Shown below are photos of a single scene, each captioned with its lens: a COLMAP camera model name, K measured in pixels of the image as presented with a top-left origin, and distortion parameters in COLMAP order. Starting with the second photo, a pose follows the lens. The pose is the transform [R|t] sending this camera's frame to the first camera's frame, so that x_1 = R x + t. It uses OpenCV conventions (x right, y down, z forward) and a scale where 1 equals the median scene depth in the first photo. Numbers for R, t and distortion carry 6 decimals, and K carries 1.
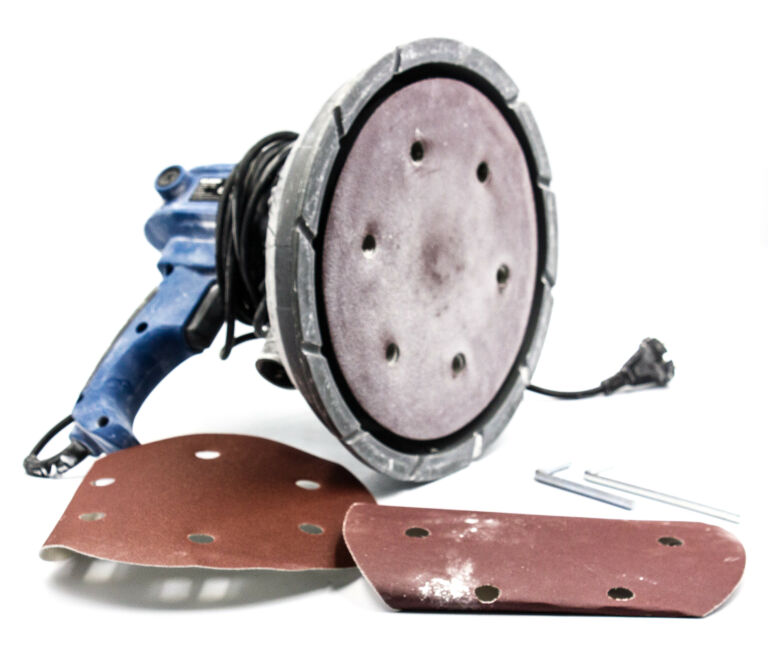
lens RADIAL K [[1979.5, 0, 383.6], [0, 1979.5, 324.0], [0, 0, 1]] dist [0.050398, 0.000000]
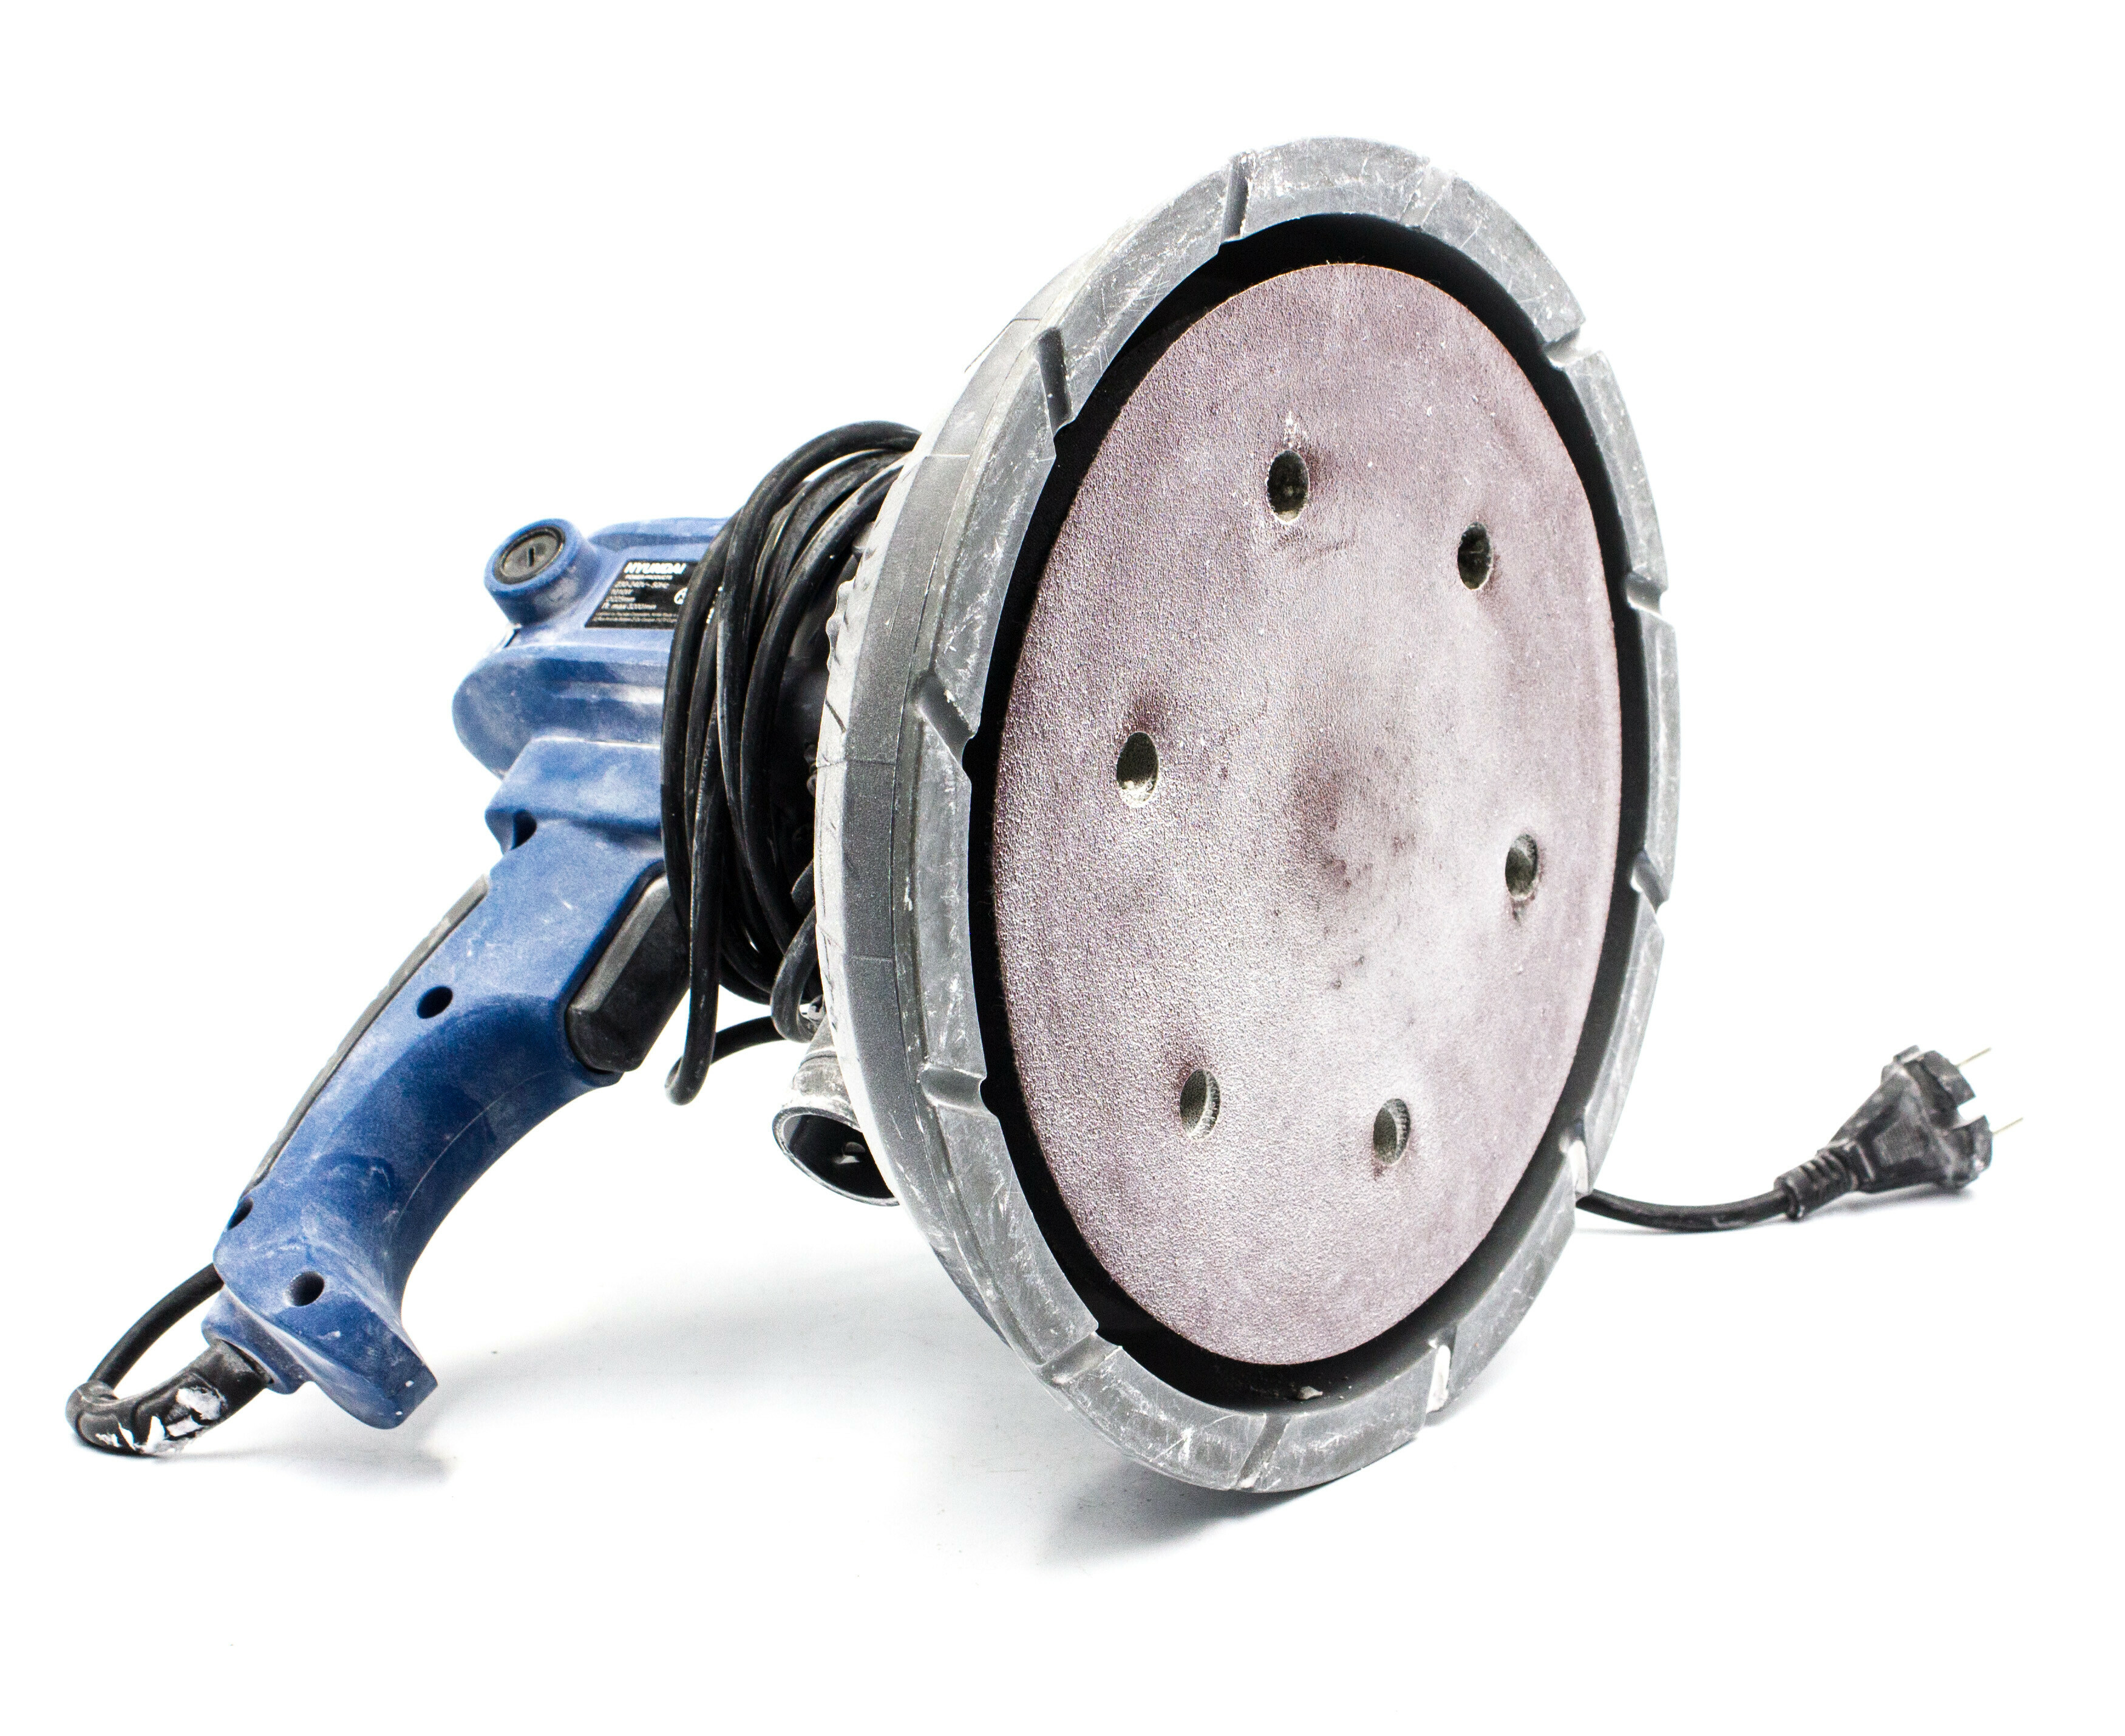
lens RADIAL K [[3018.9, 0, 1068.1], [0, 3018.9, 858.3], [0, 0, 1]] dist [-0.030544, 0.000000]
pose [[0.999225, 0.020646, 0.033524, -0.033819], [-0.020092, 0.999657, -0.016793, -0.016038], [-0.033859, 0.016106, 0.999297, 0.496594]]
